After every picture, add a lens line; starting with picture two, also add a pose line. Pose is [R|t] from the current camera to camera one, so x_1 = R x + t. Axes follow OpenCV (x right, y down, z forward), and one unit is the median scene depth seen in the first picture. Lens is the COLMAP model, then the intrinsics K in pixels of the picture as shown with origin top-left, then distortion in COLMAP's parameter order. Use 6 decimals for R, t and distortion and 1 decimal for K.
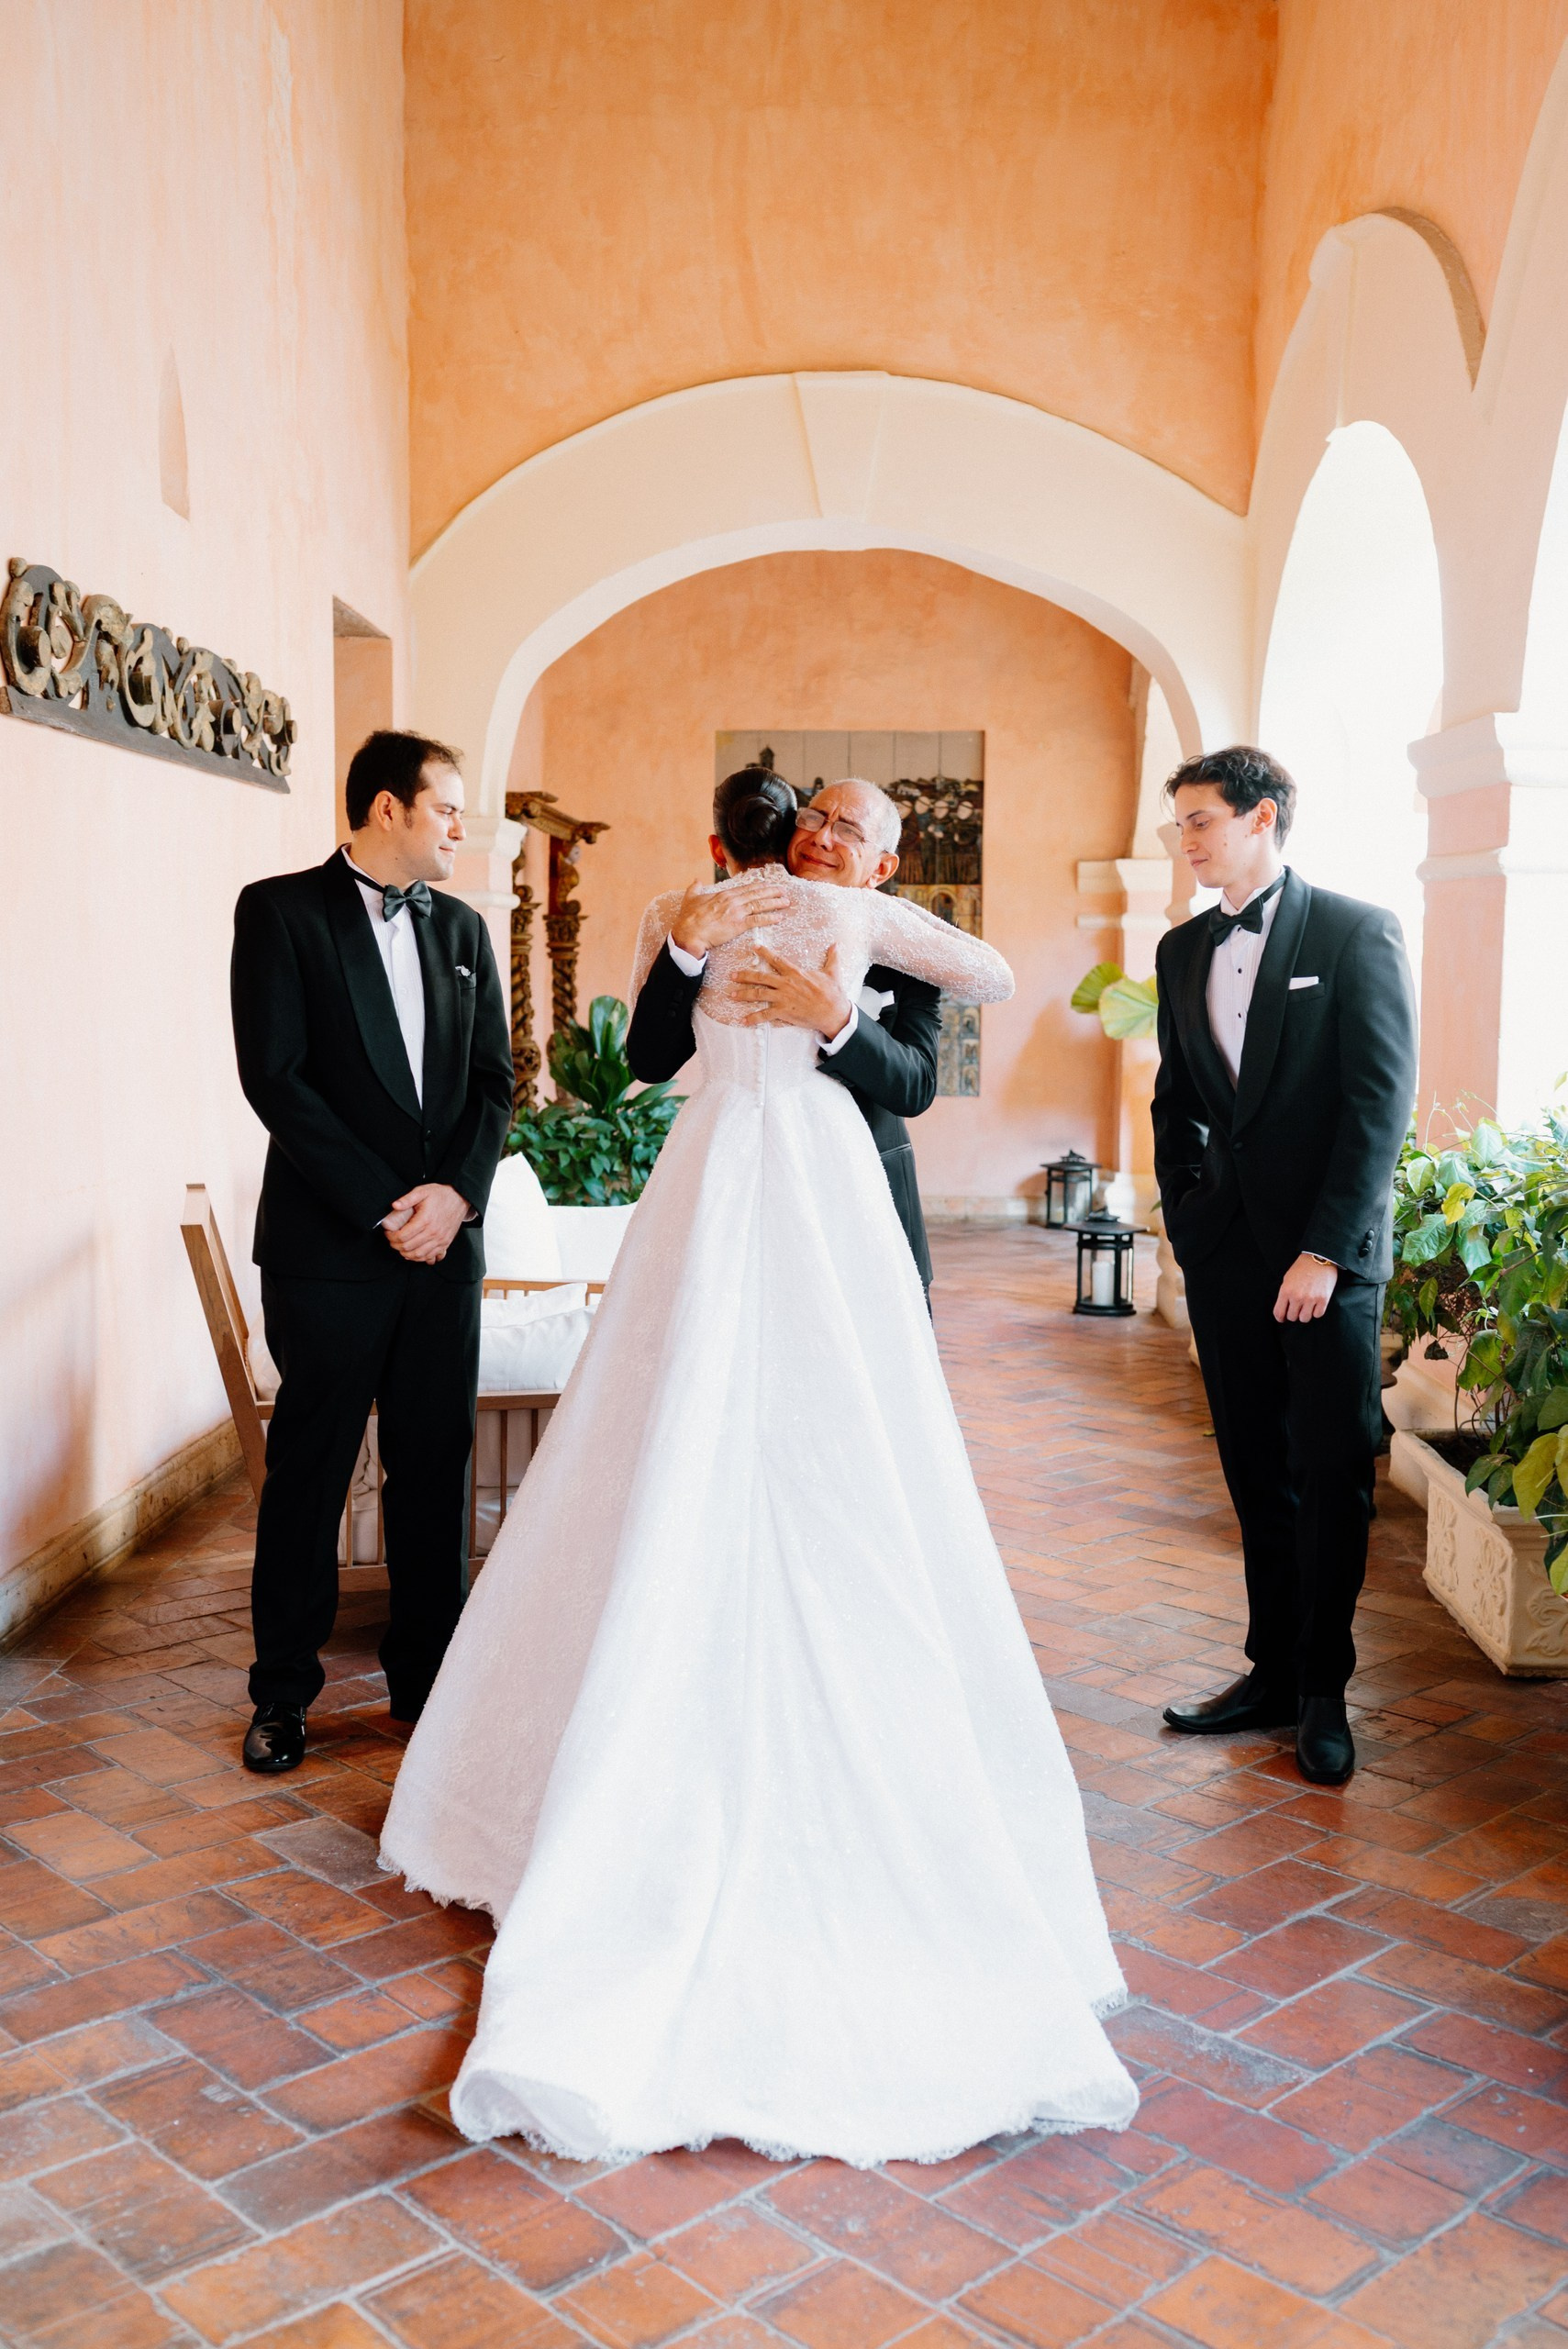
lens RADIAL K [[2264.4, 0, 795.4], [0, 2264.4, 1150.9], [0, 0, 1]] dist [0.001196, 0.001152]
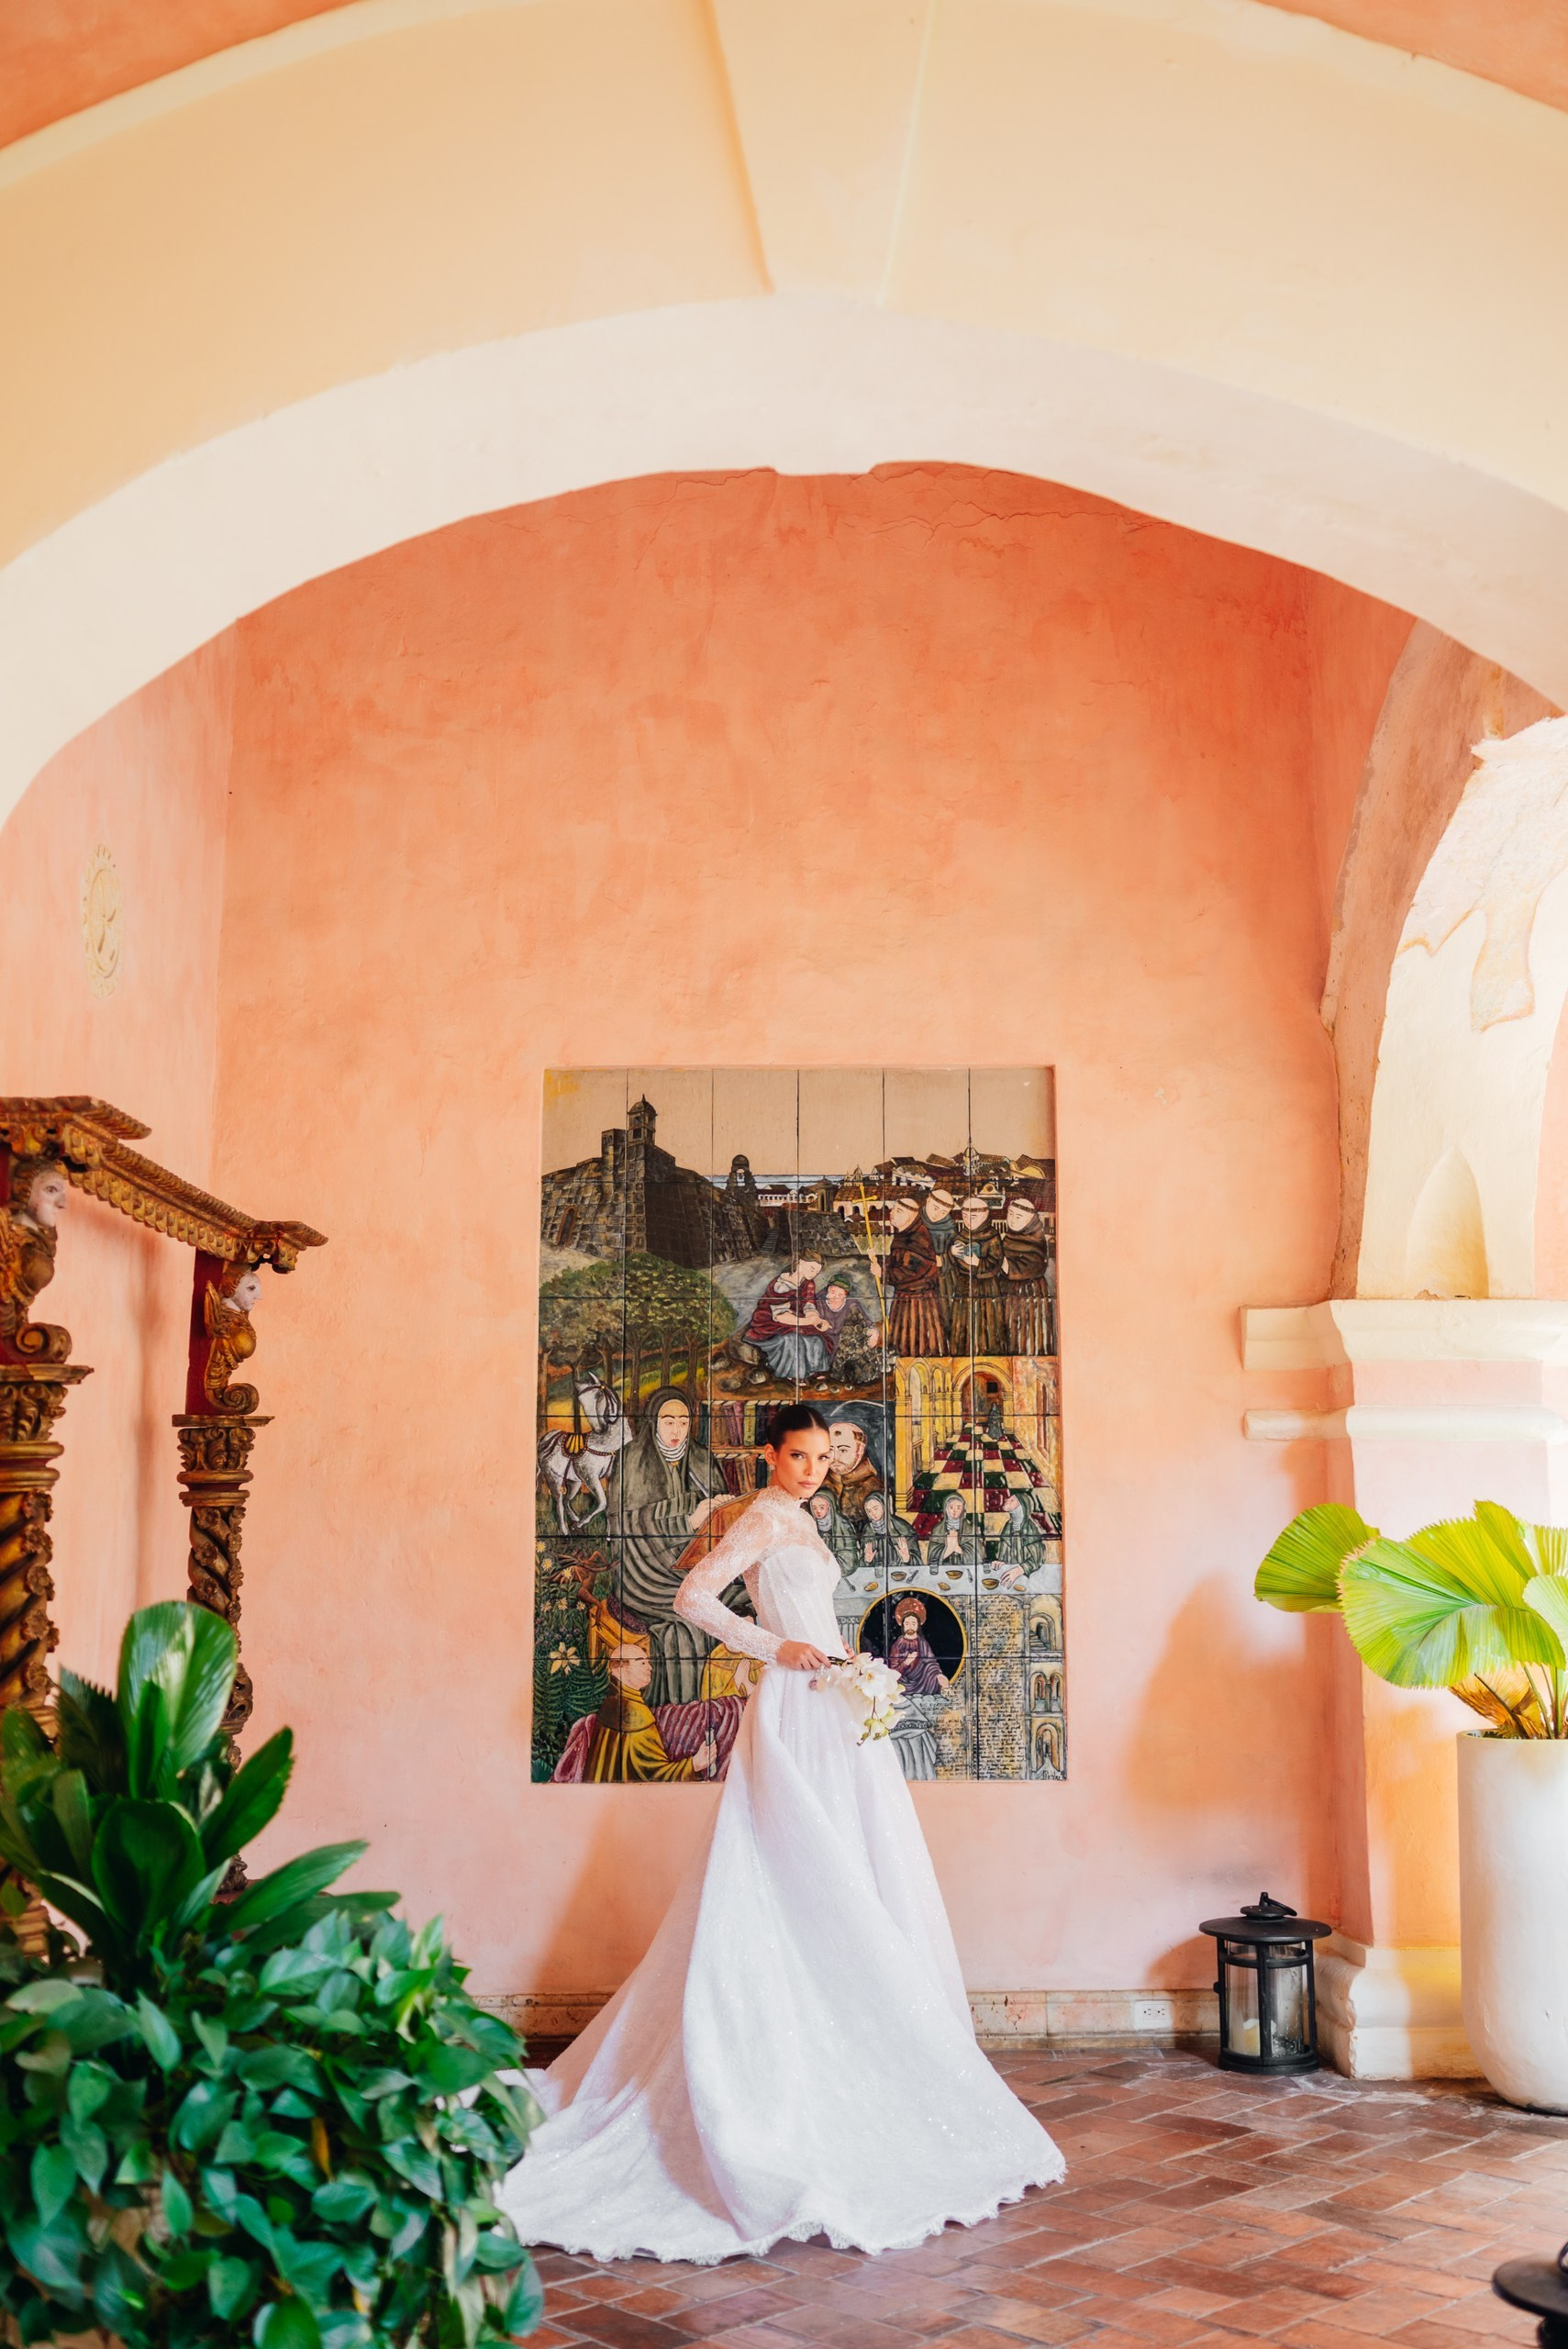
lens RADIAL K [[2264.4, 0, 795.4], [0, 2264.4, 1150.9], [0, 0, 1]] dist [0.001196, 0.001152]
pose [[0.998945, -0.001272, 0.045907, -0.002042], [0.012338, 0.970297, -0.241600, -0.070685], [-0.044236, 0.241912, 0.969289, 0.894859]]
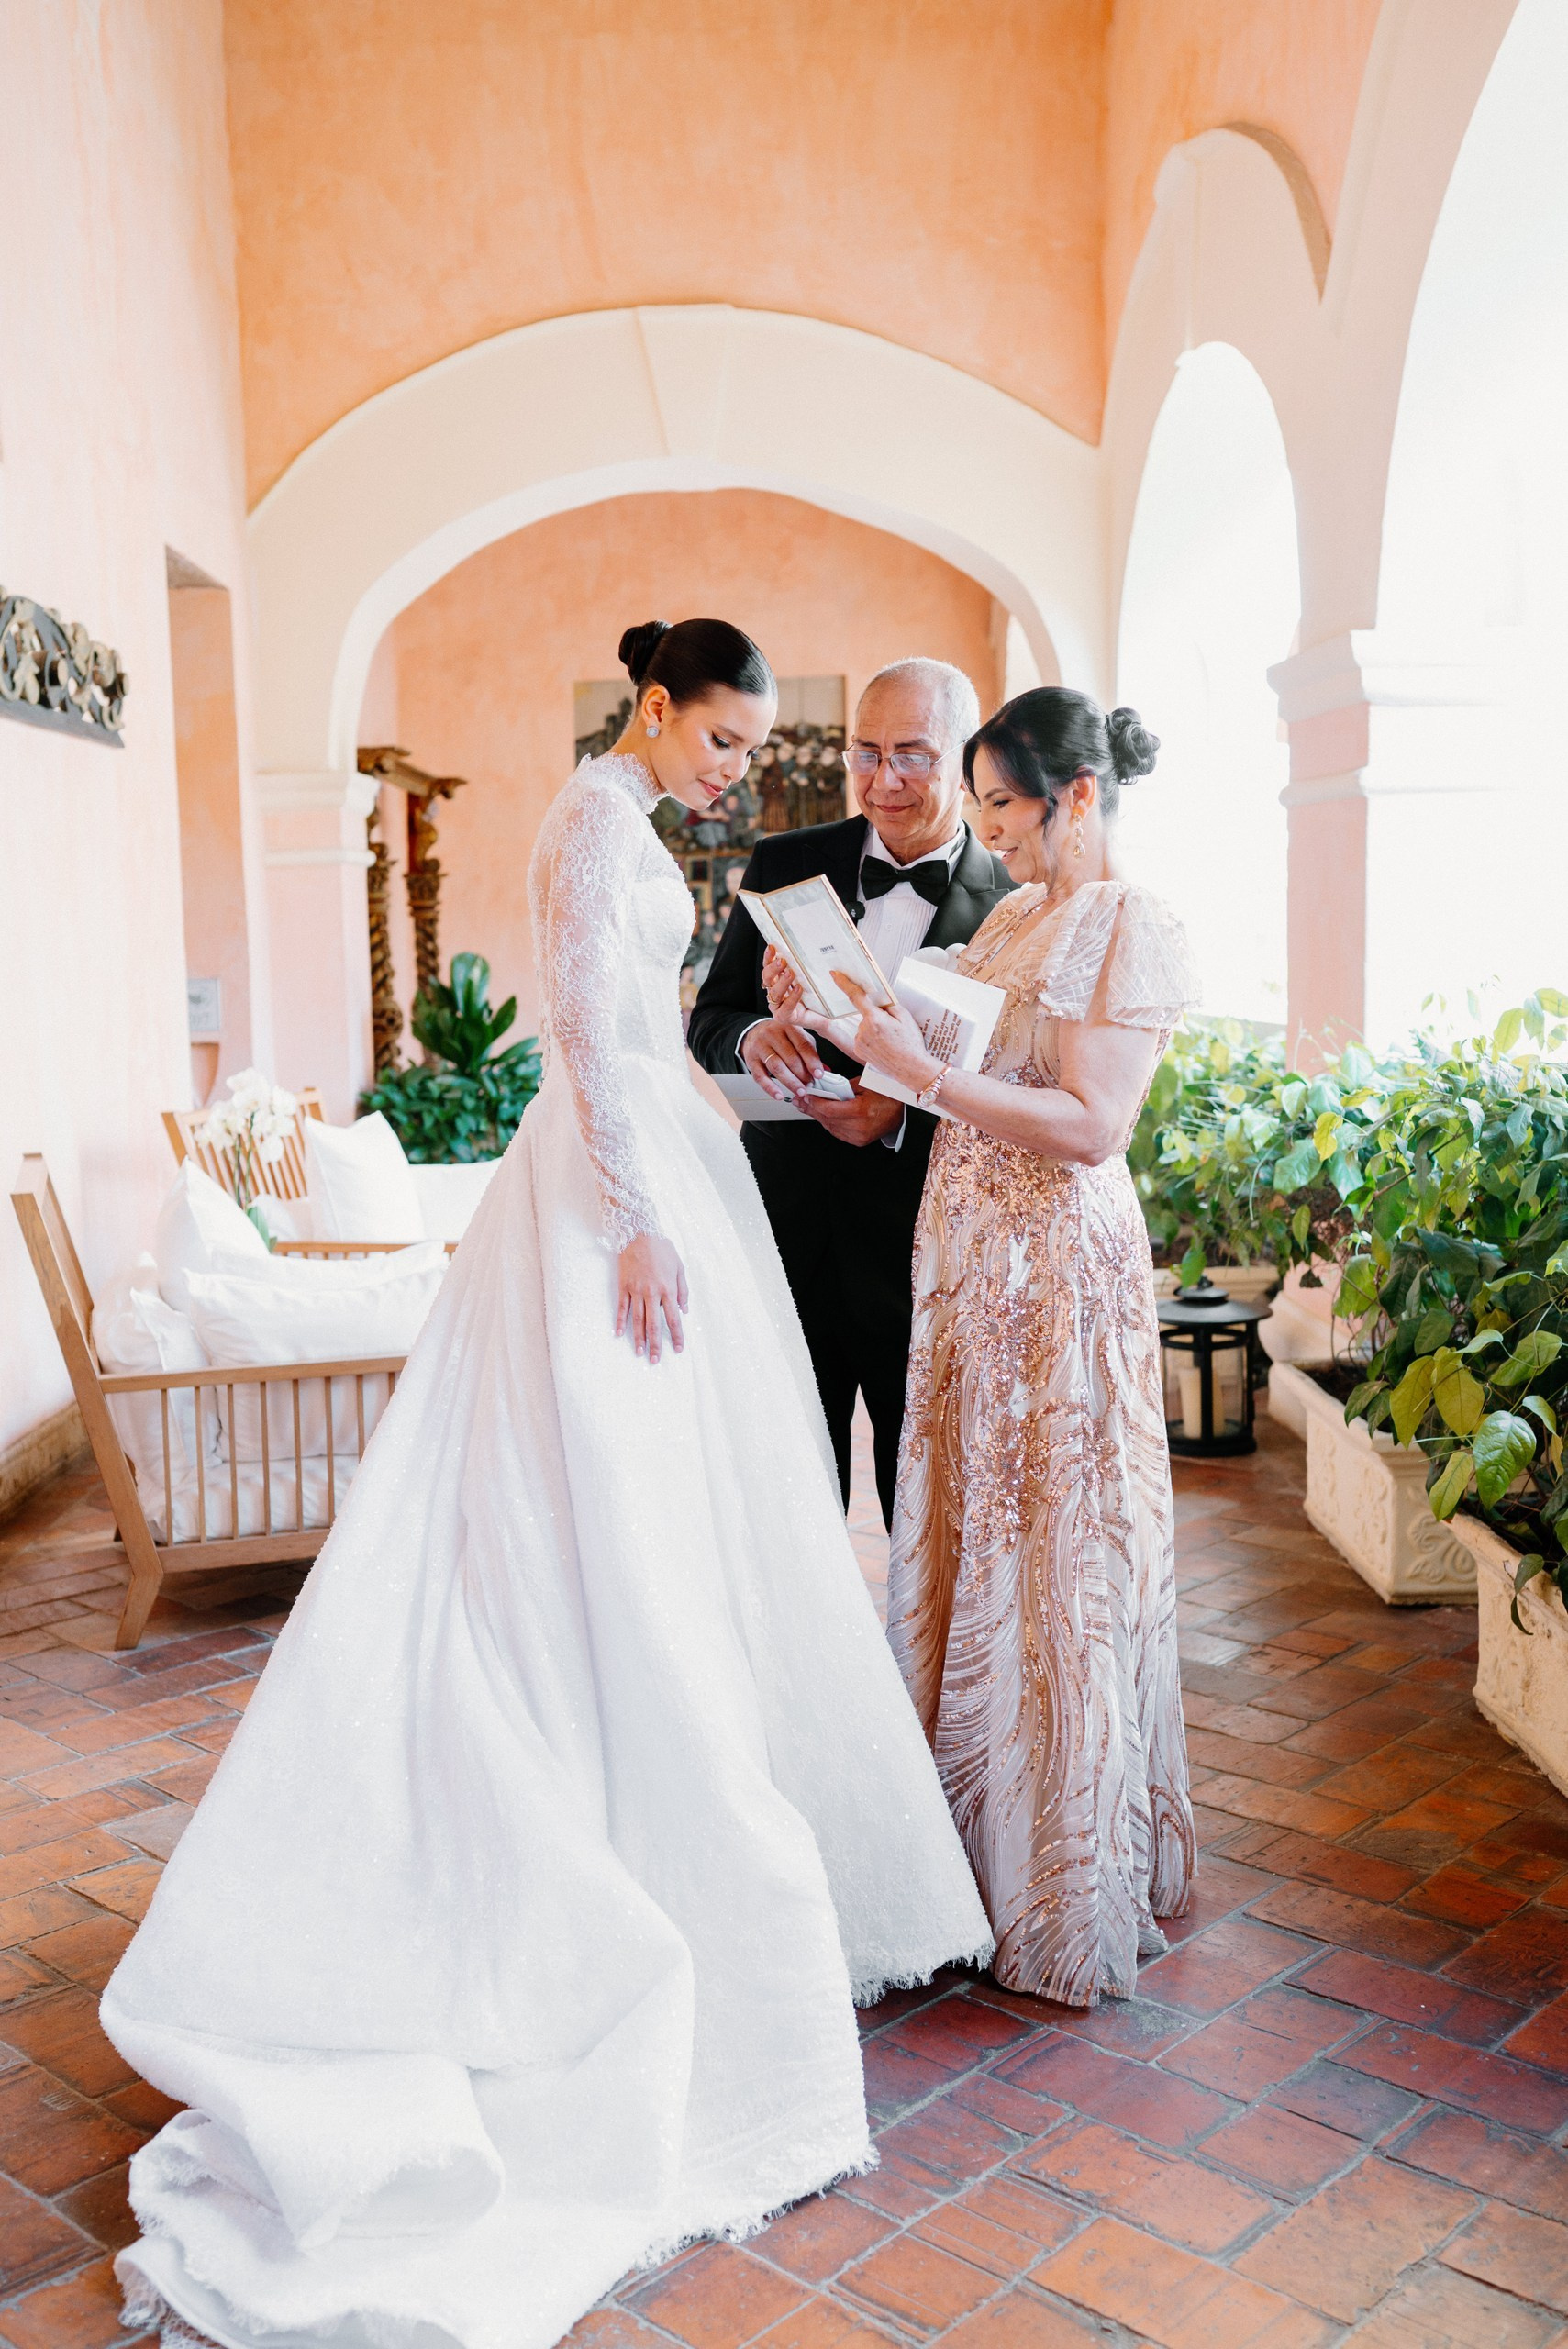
lens RADIAL K [[2262.3, 0, 786.3], [0, 2262.3, 1149.1], [0, 0, 1]] dist [-0.007489, 0.016517]
pose [[0.998340, -0.032887, 0.047276, 0.007588], [0.032063, 0.999322, 0.018093, 0.004718], [-0.047839, -0.016547, 0.998718, 0.021076]]
